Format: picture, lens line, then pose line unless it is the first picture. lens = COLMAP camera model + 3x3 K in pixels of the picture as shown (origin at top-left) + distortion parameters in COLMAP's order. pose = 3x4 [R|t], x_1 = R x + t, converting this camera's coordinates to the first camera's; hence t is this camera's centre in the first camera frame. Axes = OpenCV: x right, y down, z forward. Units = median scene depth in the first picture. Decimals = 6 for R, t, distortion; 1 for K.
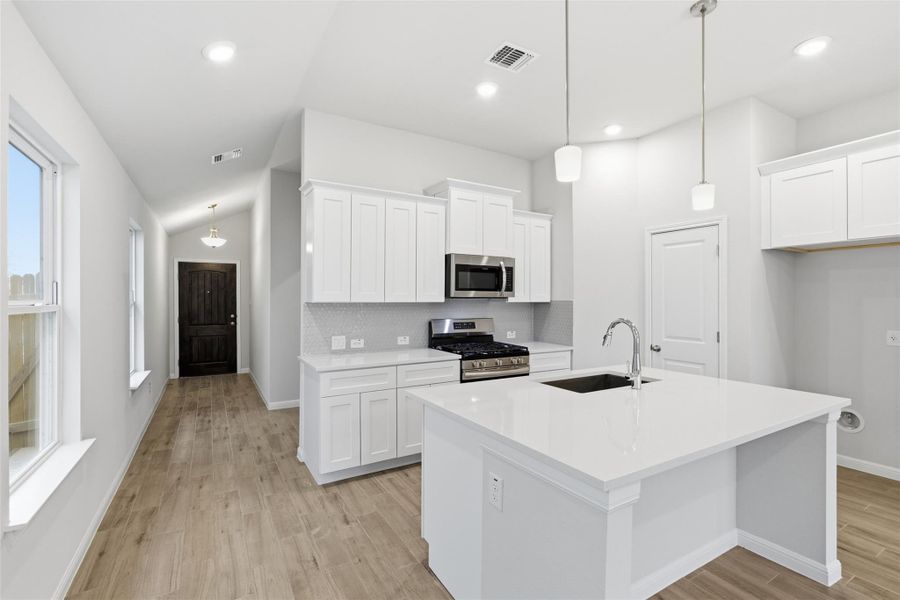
lens RADIAL K [[409.0, 0, 438.2], [0, 409.0, 297.2], [0, 0, 1]] dist [-0.008752, 0.002233]
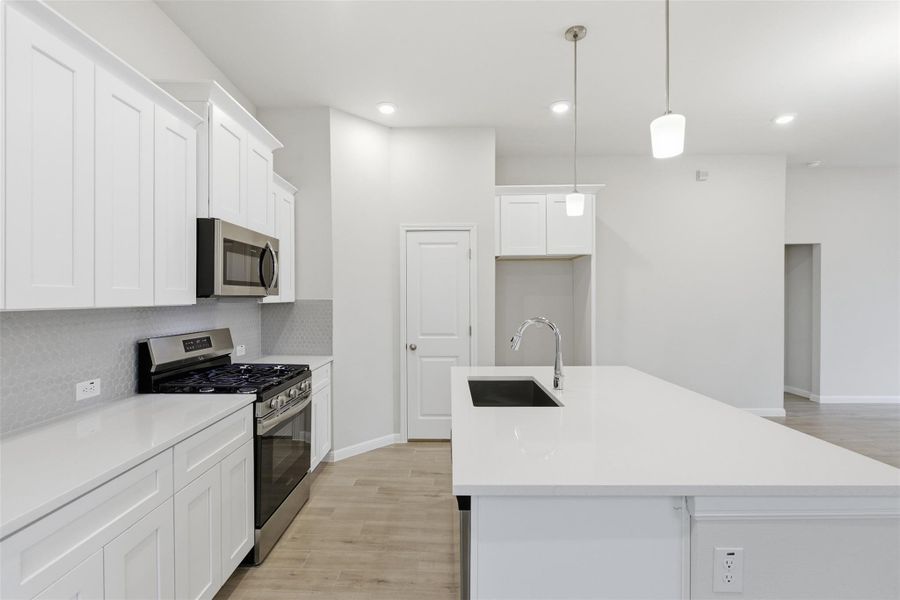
lens RADIAL K [[409.0, 0, 448.4], [0, 409.0, 300.8], [0, 0, 1]] dist [-0.008752, 0.002233]
pose [[0.507308, -0.012843, 0.861669, -0.278621], [0.002084, 0.999904, 0.013677, -0.000290], [-0.861763, -0.005143, 0.507286, 0.419577]]
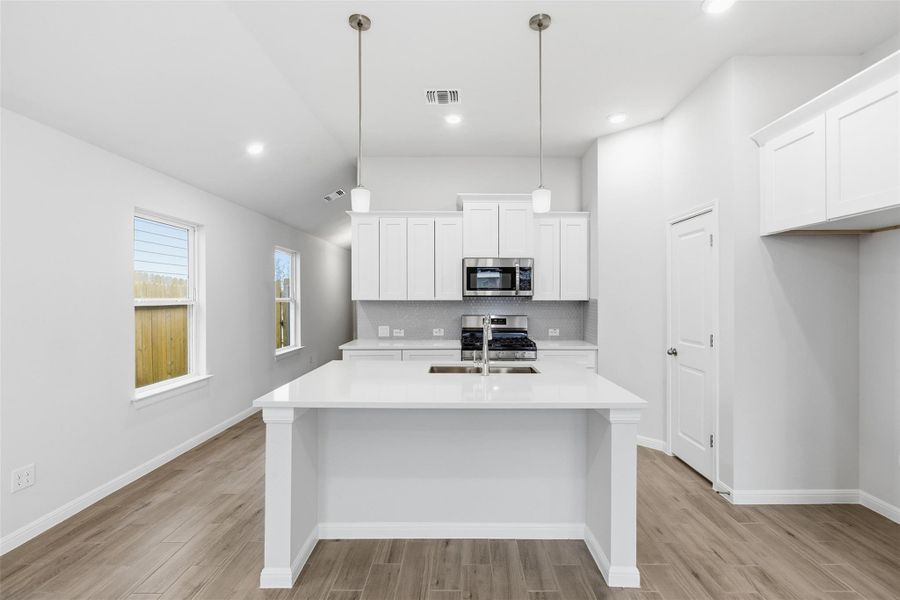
lens RADIAL K [[414.9, 0, 453.0], [0, 414.9, 299.5], [0, 0, 1]] dist [-0.002790, 0.001914]
pose [[0.863346, -0.000656, -0.504612, 0.576233], [0.004156, 0.999974, 0.005811, 0.002844], [0.504595, -0.007114, 0.863327, -0.030940]]
